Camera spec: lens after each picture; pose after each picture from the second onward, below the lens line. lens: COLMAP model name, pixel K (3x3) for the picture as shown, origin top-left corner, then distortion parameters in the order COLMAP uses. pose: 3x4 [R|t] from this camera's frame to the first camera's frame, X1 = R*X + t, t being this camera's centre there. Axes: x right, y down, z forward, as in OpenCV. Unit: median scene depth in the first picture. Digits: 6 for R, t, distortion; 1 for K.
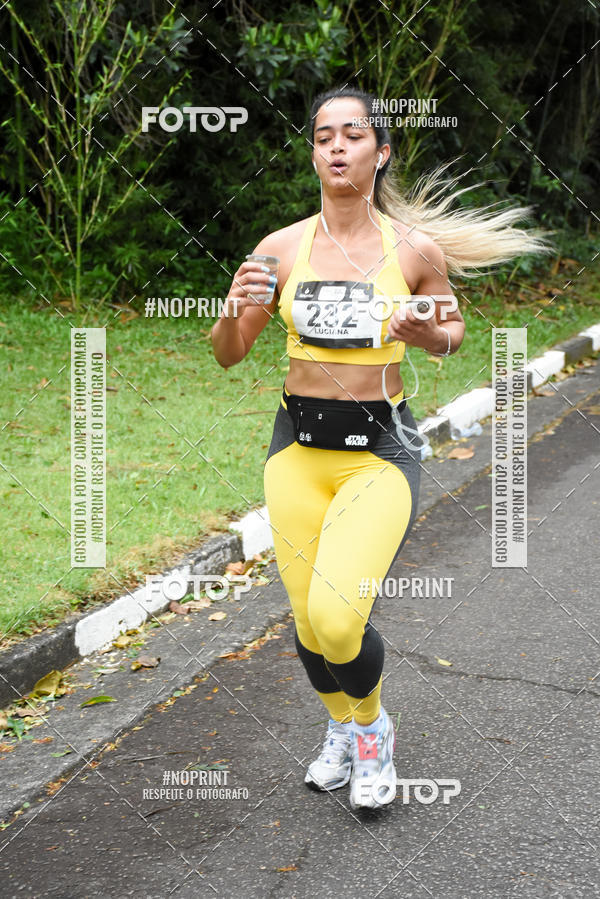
lens RADIAL K [[1569.1, 0, 306.4], [0, 1569.1, 458.0], [0, 0, 1]] dist [0.337853, 0.000000]
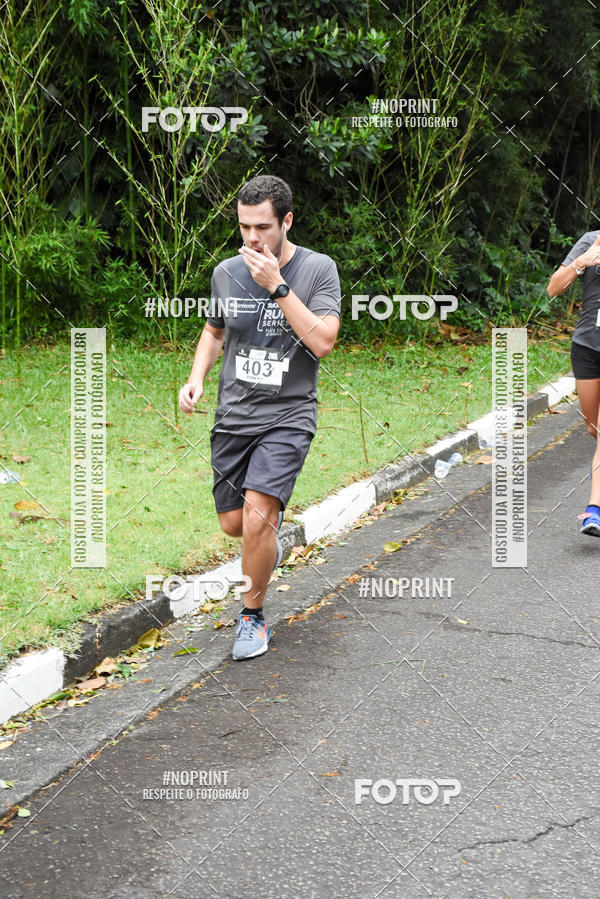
lens RADIAL K [[1360.8, 0, 316.4], [0, 1360.8, 459.8], [0, 0, 1]] dist [0.204861, 0.000000]
pose [[0.998370, -0.011130, -0.055969, 0.023328], [0.010061, 0.999762, -0.019338, 0.014740], [0.056171, 0.018743, 0.998245, -0.059033]]
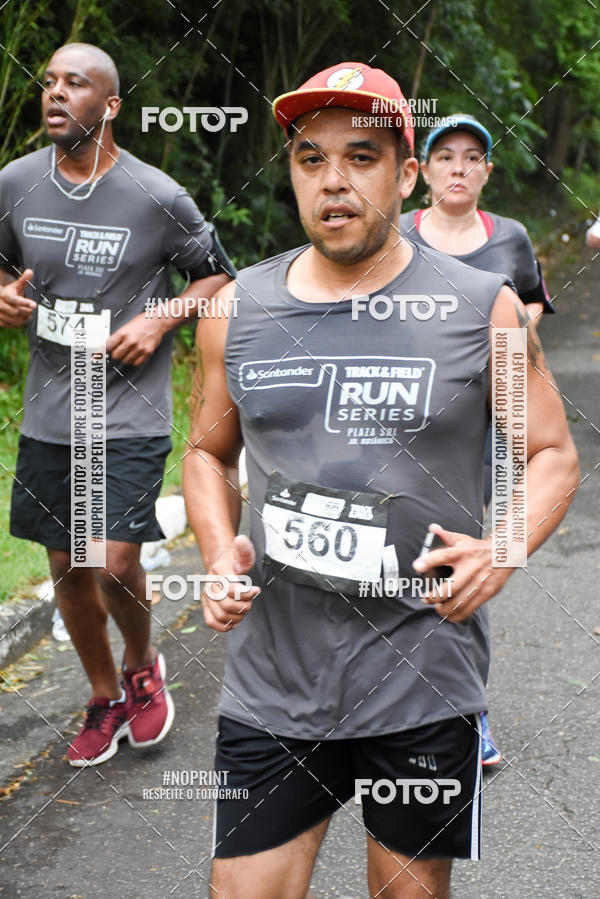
lens RADIAL K [[1674.9, 0, 296.0], [0, 1674.9, 453.9], [0, 0, 1]] dist [0.360597, 0.000000]
pose [[0.982877, -0.062391, 0.173377, 0.034935], [0.066616, 0.997604, -0.018652, -0.043910], [-0.171798, 0.029883, 0.984679, 0.216876]]
